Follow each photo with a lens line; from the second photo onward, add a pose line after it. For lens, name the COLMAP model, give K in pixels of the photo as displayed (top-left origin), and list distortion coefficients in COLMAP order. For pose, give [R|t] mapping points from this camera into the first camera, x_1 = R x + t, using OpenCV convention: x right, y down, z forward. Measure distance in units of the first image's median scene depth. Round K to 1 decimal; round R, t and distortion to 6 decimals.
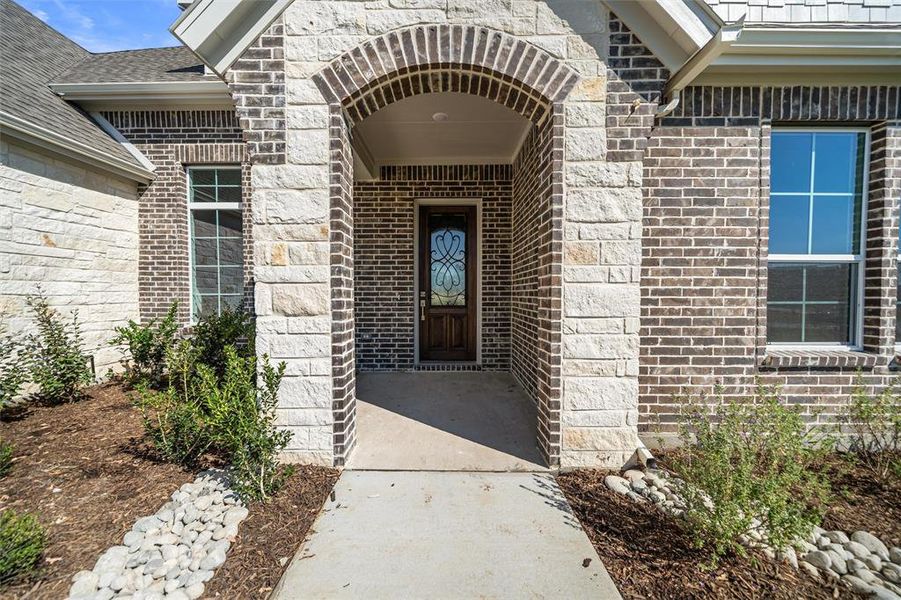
lens RADIAL K [[351.4, 0, 454.4], [0, 351.4, 306.0], [0, 0, 1]] dist [-0.003493, 0.000288]
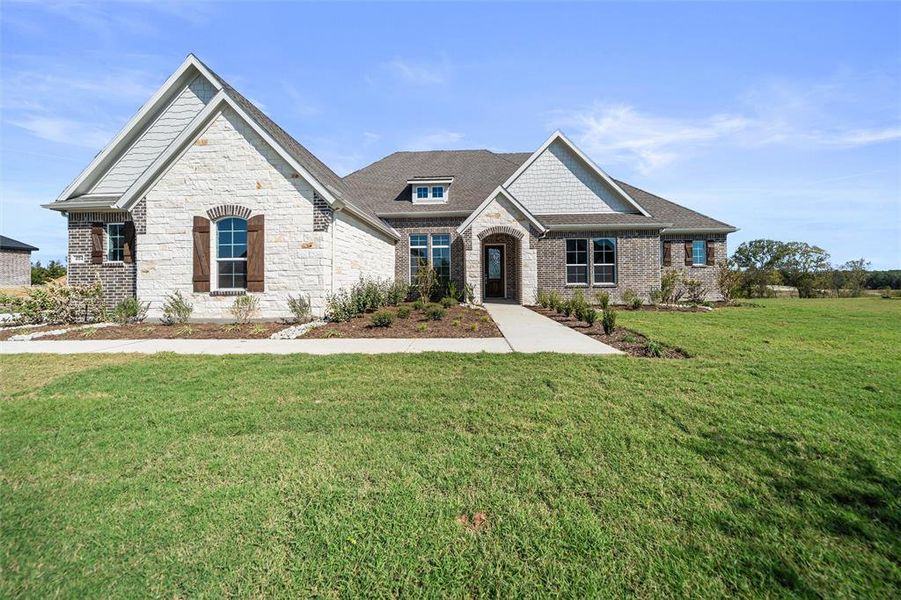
lens RADIAL K [[351.4, 0, 446.4], [0, 351.4, 276.3], [0, 0, 1]] dist [-0.003493, 0.000288]
pose [[0.997222, -0.010999, -0.073667, -0.407545], [0.007229, 0.998659, -0.051256, 0.251376], [0.074132, 0.050581, 0.995965, -3.935267]]
